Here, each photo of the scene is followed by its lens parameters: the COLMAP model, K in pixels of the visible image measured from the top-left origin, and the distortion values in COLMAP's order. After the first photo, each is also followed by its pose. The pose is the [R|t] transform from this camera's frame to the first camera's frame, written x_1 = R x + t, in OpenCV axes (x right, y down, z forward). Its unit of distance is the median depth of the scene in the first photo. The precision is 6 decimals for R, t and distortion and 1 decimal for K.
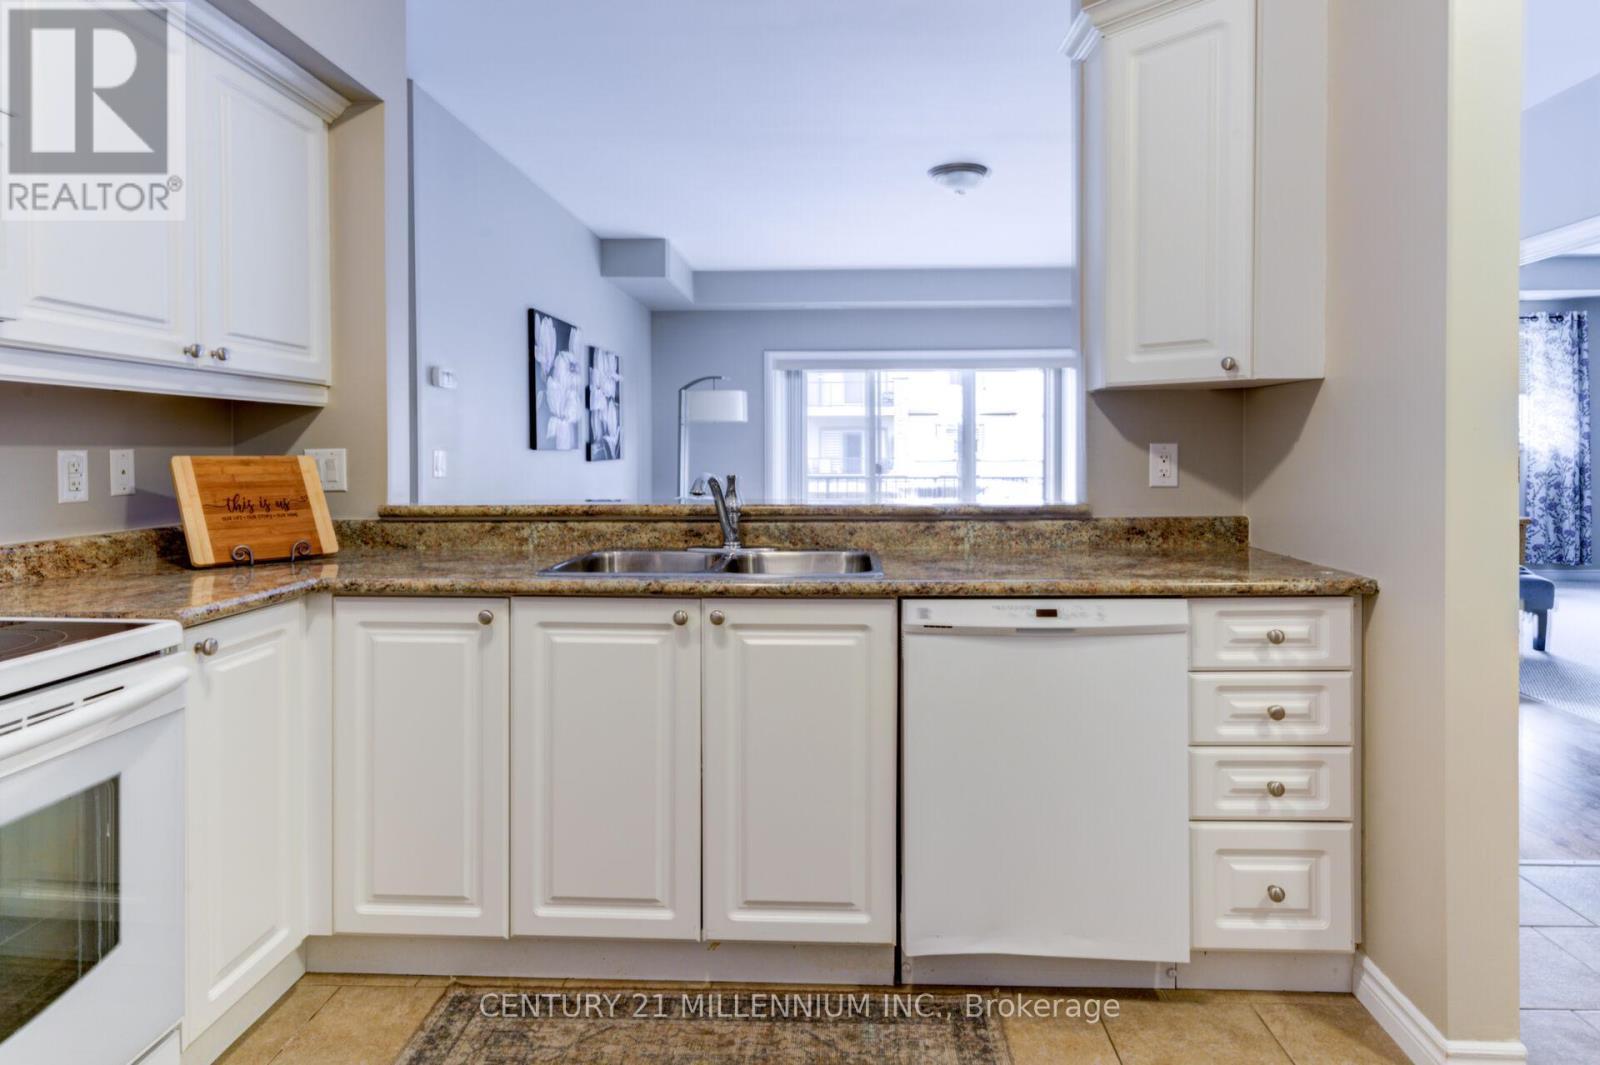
lens RADIAL K [[886.4, 0, 805.5], [0, 886.4, 456.8], [0, 0, 1]] dist [0.001527, 0.001601]
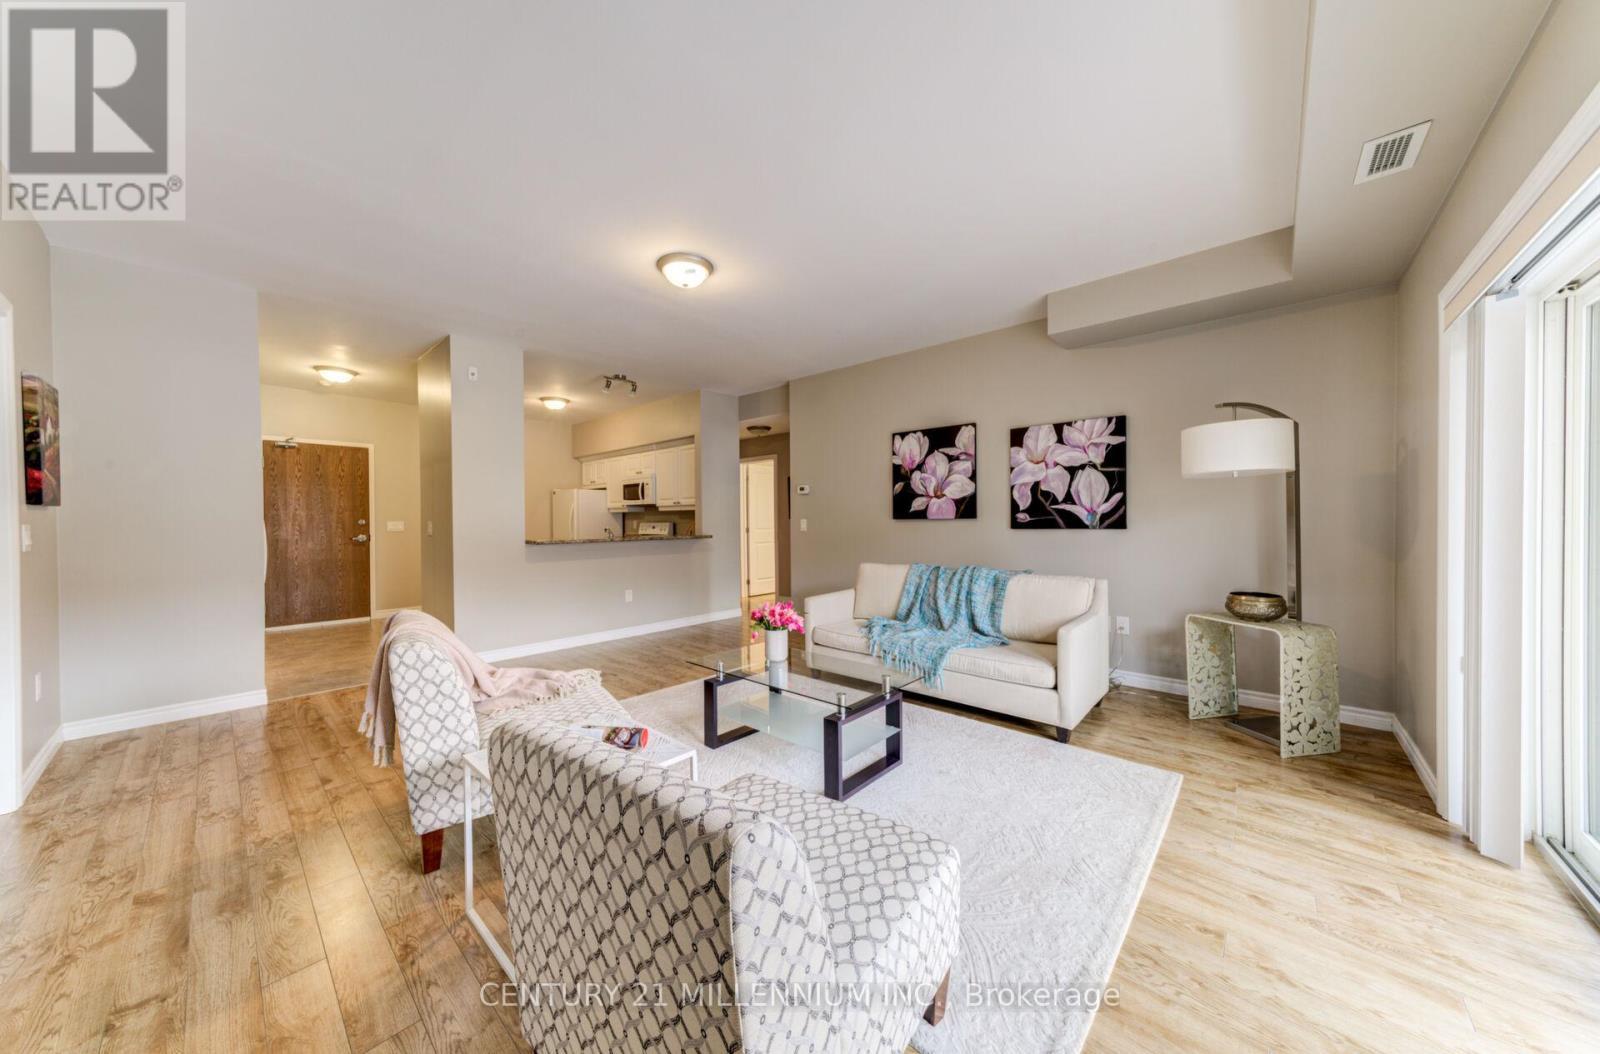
lens RADIAL K [[525.6, 0, 797.9], [0, 525.6, 520.2], [0, 0, 1]] dist [-0.033535, 0.000037]
pose [[-0.630016, 0.009304, -0.776526, 1.248321], [0.000959, 0.999937, 0.011202, -0.038126], [0.776581, 0.006313, -0.629985, 3.267977]]
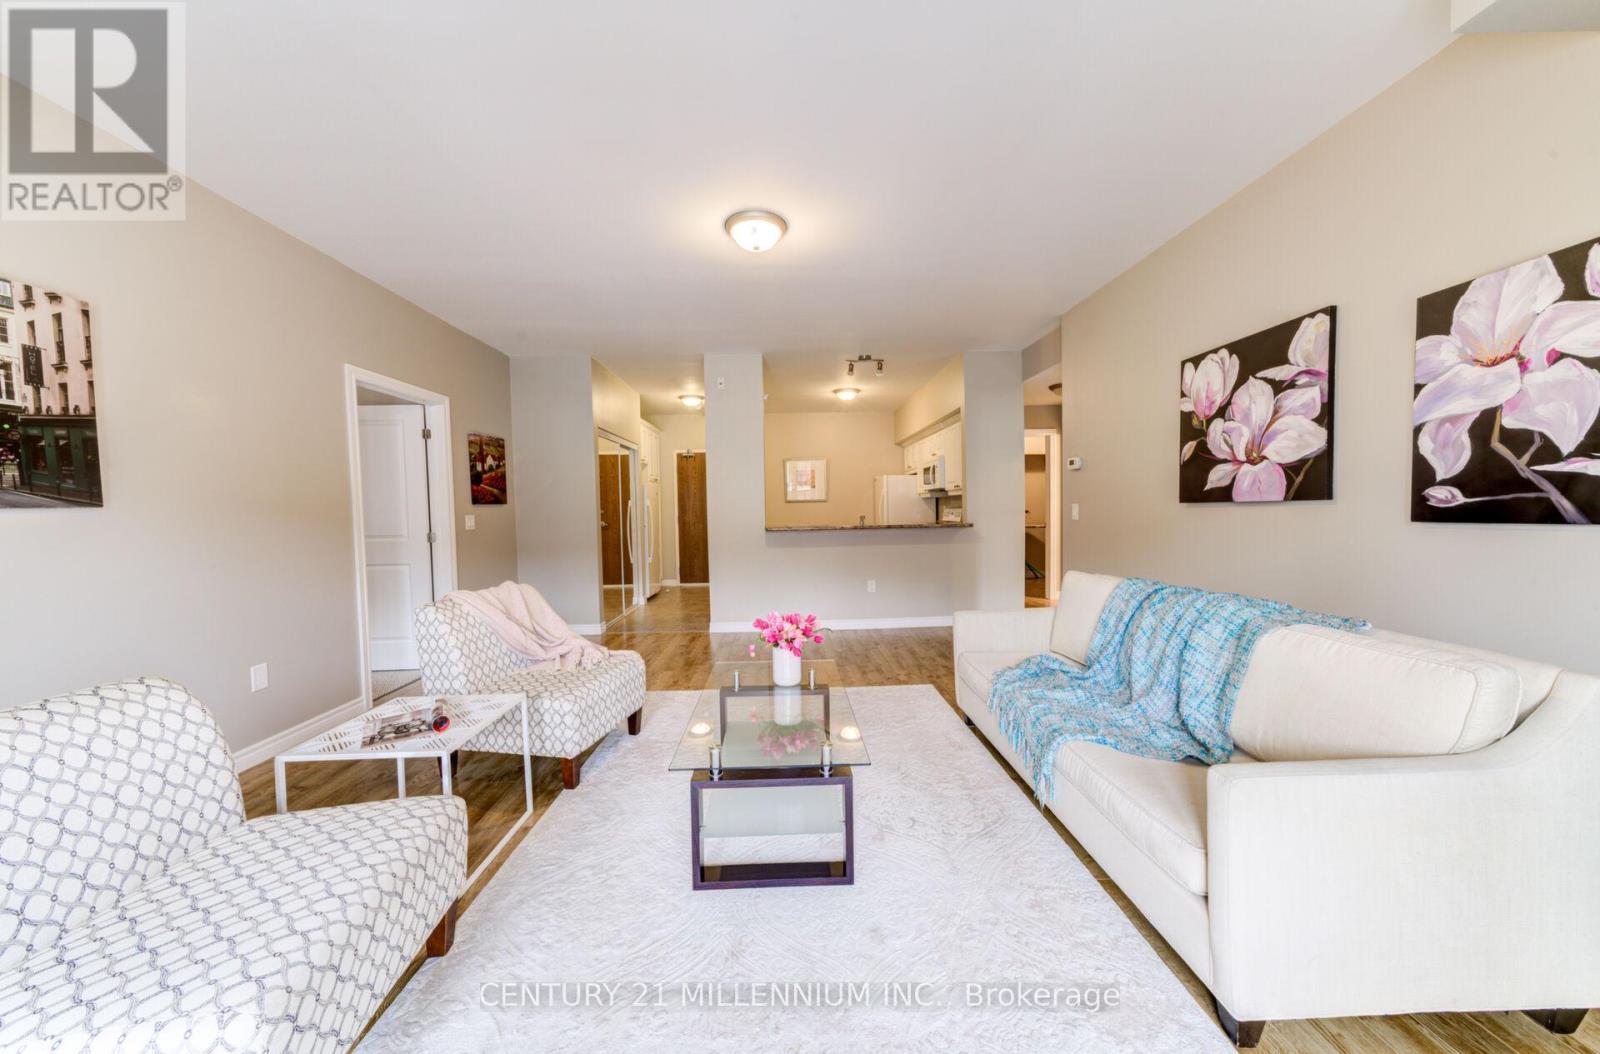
lens RADIAL K [[528.4, 0, 800.0], [0, 528.4, 527.0], [0, 0, 1]] dist [0.000081, 0.001662]
pose [[-0.995461, 0.025325, -0.091737, 0.396711], [0.021332, 0.998793, 0.044250, -0.036744], [0.092747, 0.042093, -0.994800, 3.442944]]
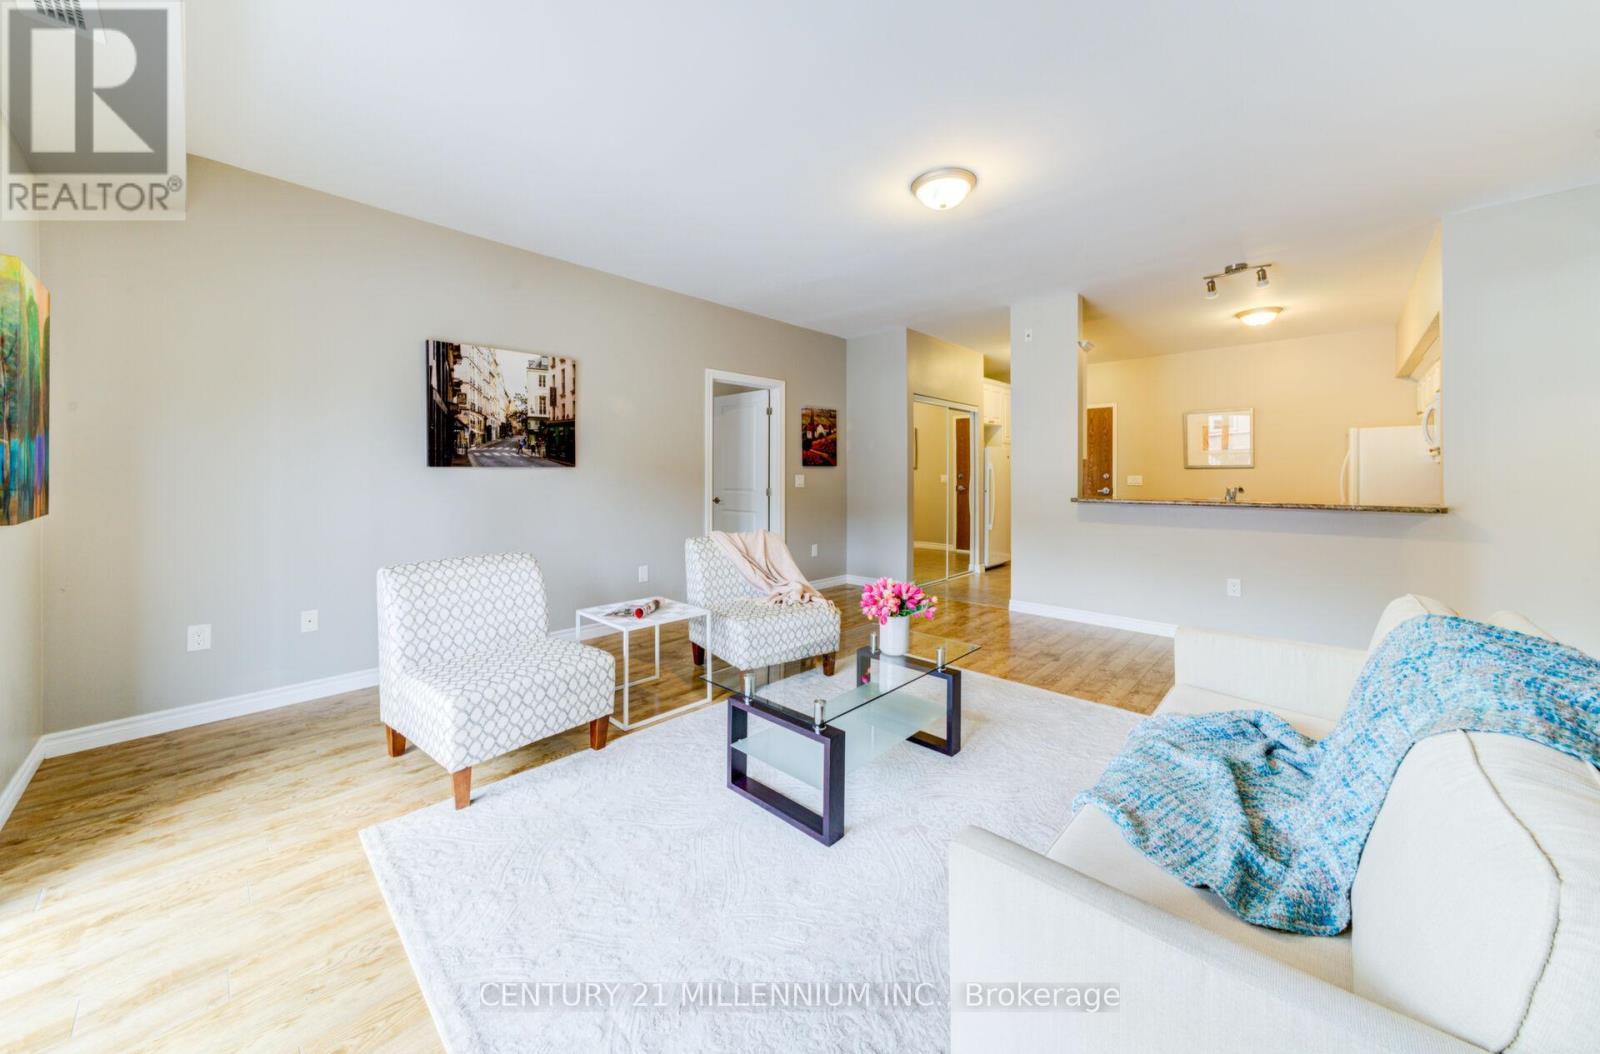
lens RADIAL K [[584.8, 0, 800.7], [0, 584.8, 472.1], [0, 0, 1]] dist [-0.000303, 0.000017]
pose [[-0.763778, 0.000845, 0.645479, -0.243617], [0.004862, 0.999978, 0.004445, -0.043784], [-0.645461, 0.006533, -0.763765, 3.400239]]
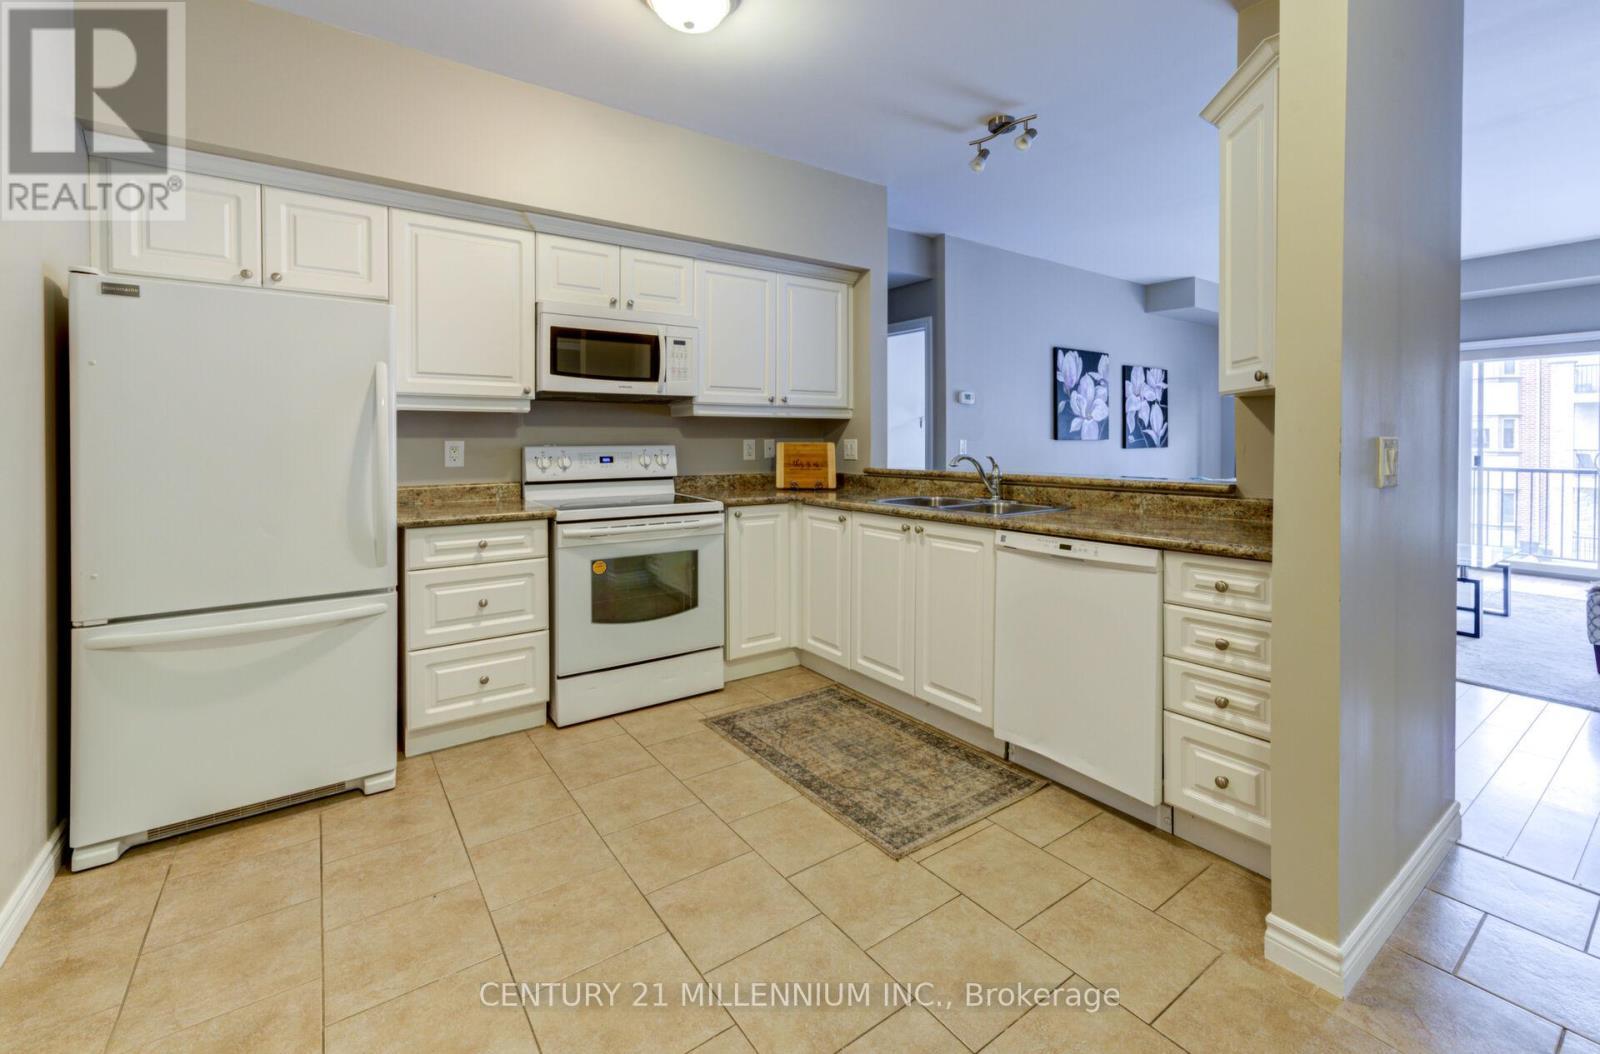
lens RADIAL K [[688.2, 0, 847.5], [0, 688.2, 441.6], [0, 0, 1]] dist [-0.017253, 0.000609]
pose [[0.648121, 0.006840, -0.761507, 0.787376], [-0.009957, 0.999950, 0.000507, -0.005836], [0.761473, 0.007254, 0.648156, -0.068223]]
